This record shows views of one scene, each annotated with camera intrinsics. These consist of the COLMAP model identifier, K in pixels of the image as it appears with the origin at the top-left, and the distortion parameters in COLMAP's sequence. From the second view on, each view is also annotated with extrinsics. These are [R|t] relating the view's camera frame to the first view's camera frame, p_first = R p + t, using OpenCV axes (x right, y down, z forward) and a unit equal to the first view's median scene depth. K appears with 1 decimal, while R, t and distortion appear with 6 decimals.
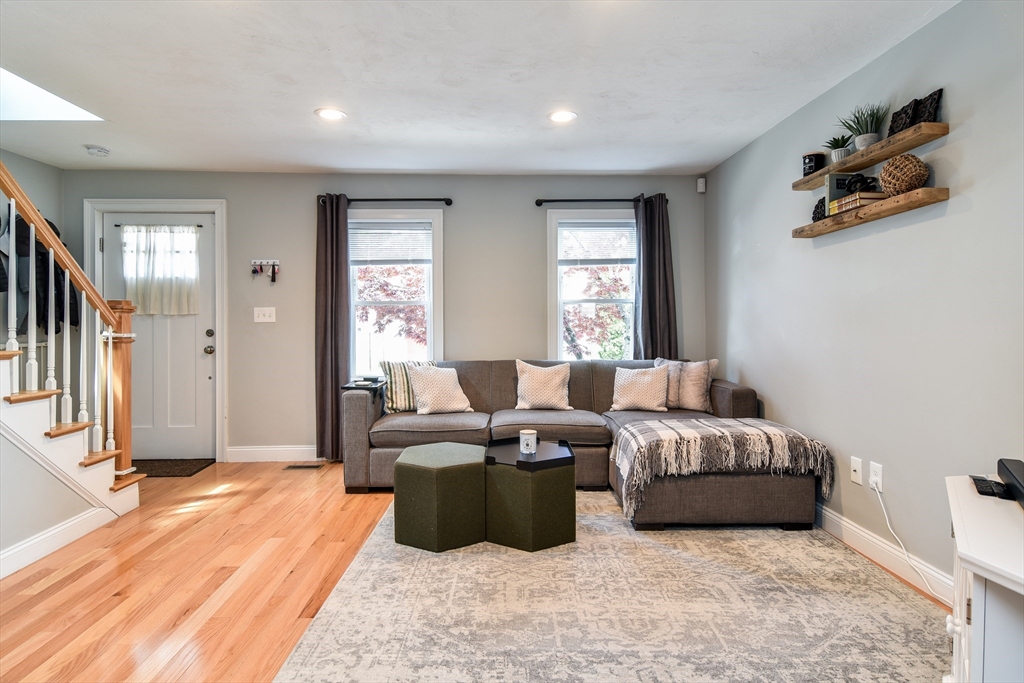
lens RADIAL K [[577.2, 0, 510.8], [0, 577.2, 334.4], [0, 0, 1]] dist [0.000424, -0.000803]
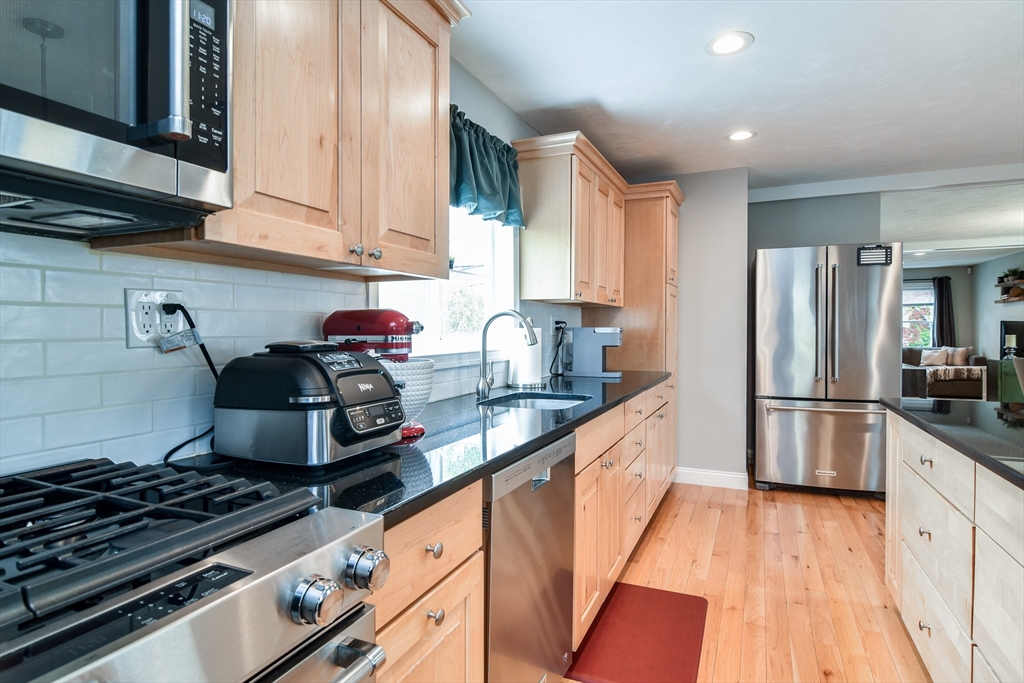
lens RADIAL K [[577.2, 0, 511.8], [0, 577.2, 342.1], [0, 0, 1]] dist [0.000424, -0.000803]
pose [[0.900640, 0.008872, -0.434476, -0.340400], [-0.006544, 0.999955, 0.006854, 0.020224], [0.434517, -0.003330, 0.900657, -2.062605]]
